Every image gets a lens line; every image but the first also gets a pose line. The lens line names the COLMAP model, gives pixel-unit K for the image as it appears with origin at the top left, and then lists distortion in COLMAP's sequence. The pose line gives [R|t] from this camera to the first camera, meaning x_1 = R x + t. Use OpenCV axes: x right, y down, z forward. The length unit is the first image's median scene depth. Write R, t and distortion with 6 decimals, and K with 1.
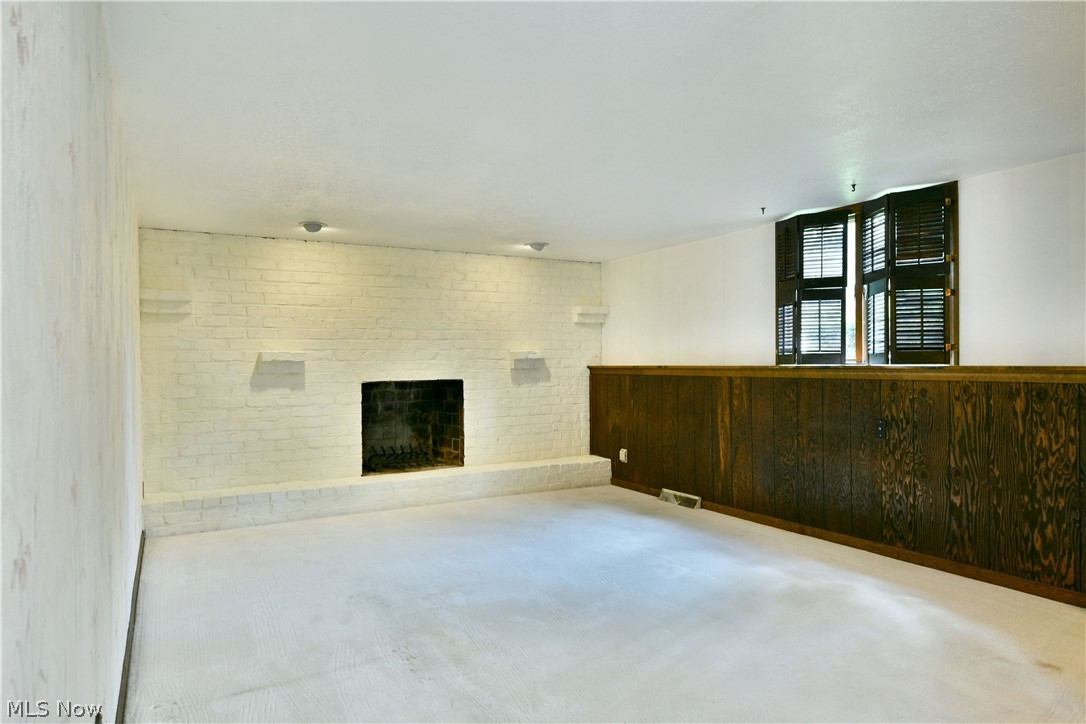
lens RADIAL K [[683.3, 0, 542.7], [0, 683.3, 359.3], [0, 0, 1]] dist [-0.004282, 0.000160]
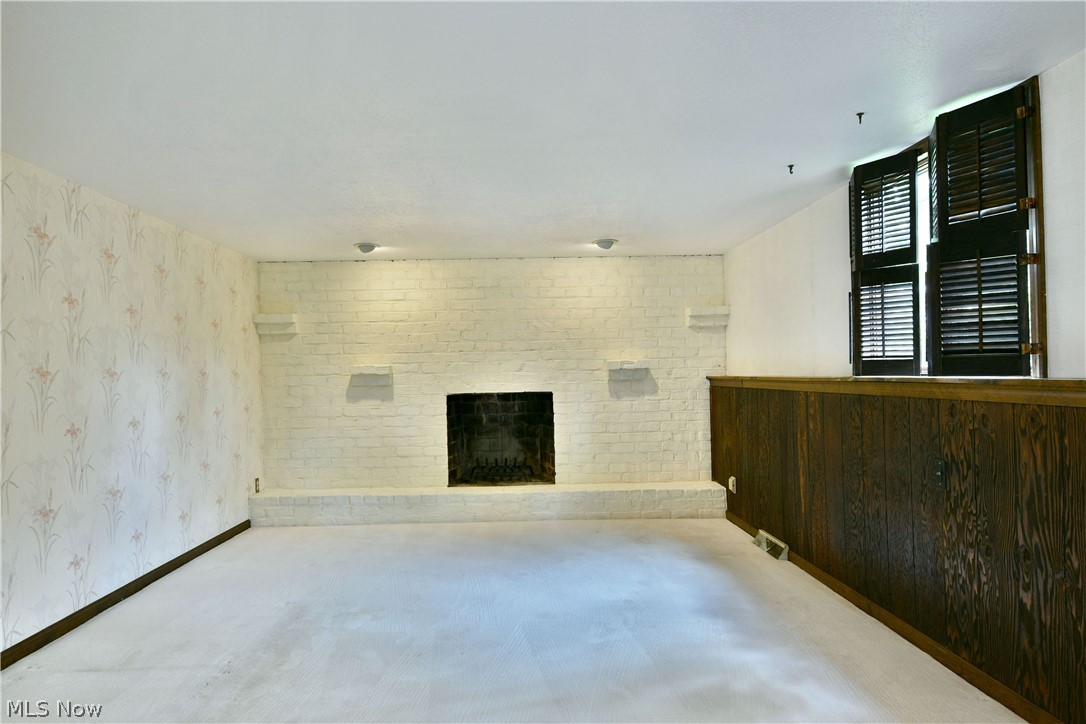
lens RADIAL K [[693.9, 0, 543.1], [0, 693.9, 364.9], [0, 0, 1]] dist [0.000108, -0.003140]
pose [[0.871341, -0.012881, -0.490508, 0.416515], [0.012150, 0.999915, -0.004674, -0.004131], [0.490527, -0.001887, 0.871424, 0.192505]]
